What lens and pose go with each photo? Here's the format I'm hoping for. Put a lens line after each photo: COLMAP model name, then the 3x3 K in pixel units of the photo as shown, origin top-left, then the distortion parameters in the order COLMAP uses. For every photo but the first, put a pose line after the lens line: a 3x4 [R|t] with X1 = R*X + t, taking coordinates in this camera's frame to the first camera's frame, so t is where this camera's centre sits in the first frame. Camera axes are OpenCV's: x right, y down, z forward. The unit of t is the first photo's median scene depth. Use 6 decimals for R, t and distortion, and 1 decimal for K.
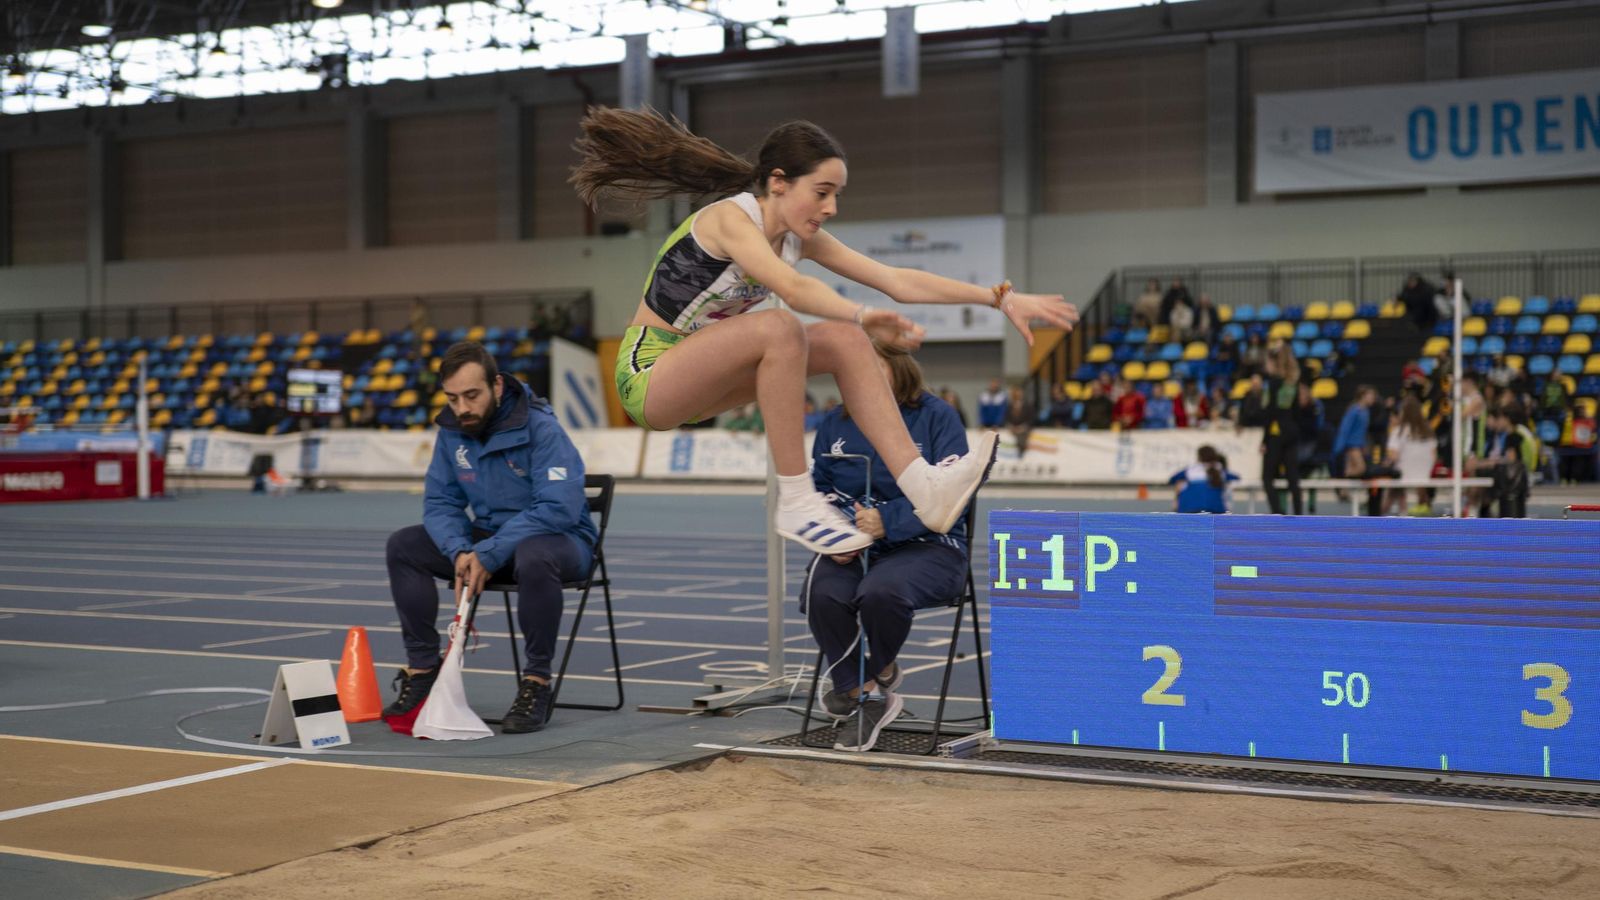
lens RADIAL K [[2306.0, 0, 817.2], [0, 2306.0, 452.9], [0, 0, 1]] dist [-0.004709, 0.000000]
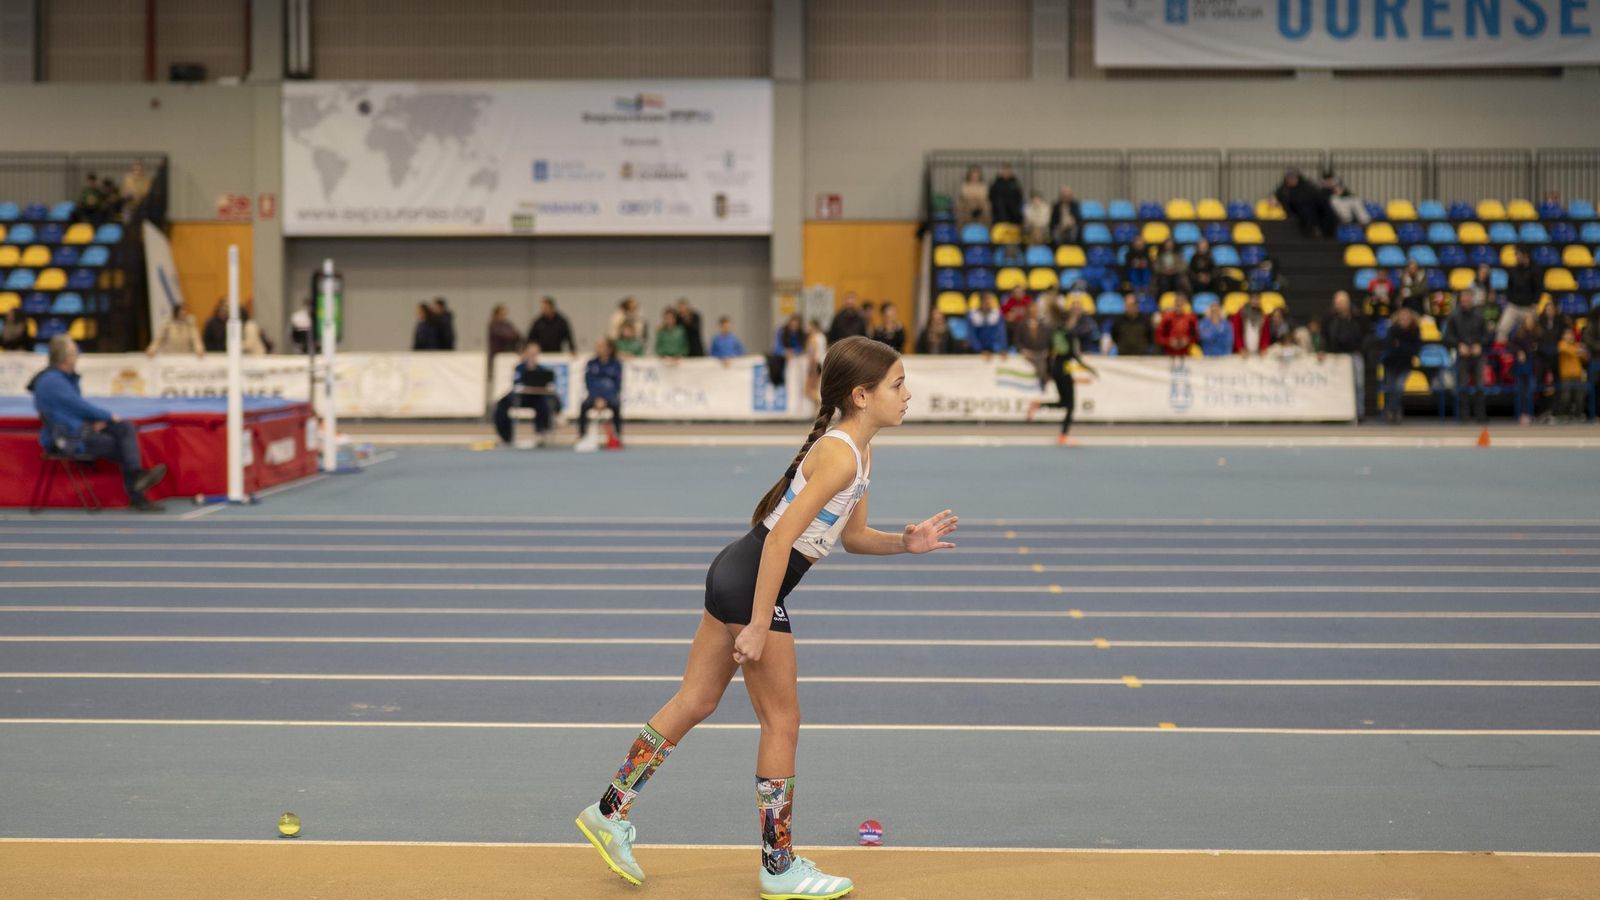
lens RADIAL K [[2306.0, 0, 793.4], [0, 2306.0, 455.2], [0, 0, 1]] dist [-0.004709, 0.000000]
pose [[0.895897, -0.021019, 0.443765, -1.154931], [0.000902, 0.998964, 0.045495, -0.039505], [-0.444261, -0.040359, 0.894988, 1.183665]]
